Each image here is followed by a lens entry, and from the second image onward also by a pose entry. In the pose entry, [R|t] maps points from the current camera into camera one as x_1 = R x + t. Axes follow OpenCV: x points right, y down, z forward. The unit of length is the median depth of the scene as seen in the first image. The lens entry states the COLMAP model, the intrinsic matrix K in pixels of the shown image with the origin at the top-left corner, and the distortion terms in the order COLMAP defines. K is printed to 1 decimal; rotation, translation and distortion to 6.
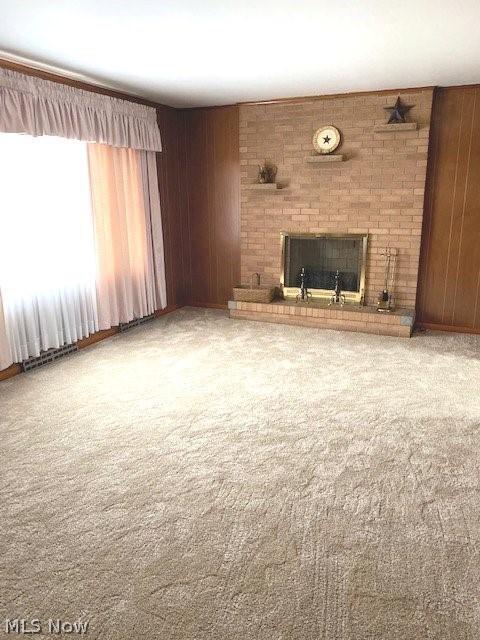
lens RADIAL K [[480.9, 0, 235.6], [0, 480.9, 321.1], [0, 0, 1]] dist [-0.007421, -0.019680]
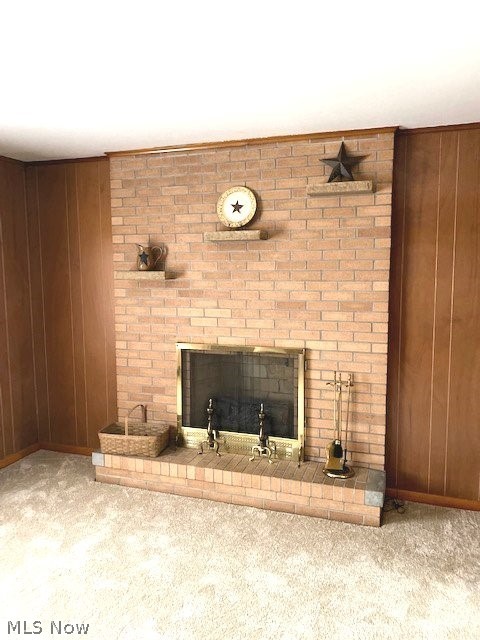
lens RADIAL K [[480.9, 0, 235.6], [0, 480.9, 321.1], [0, 0, 1]] dist [-0.007421, -0.019680]
pose [[0.995549, -0.006795, 0.094000, 0.123907], [0.020439, 0.989226, -0.144963, -0.128745], [-0.092002, 0.146239, 0.984962, 0.375962]]
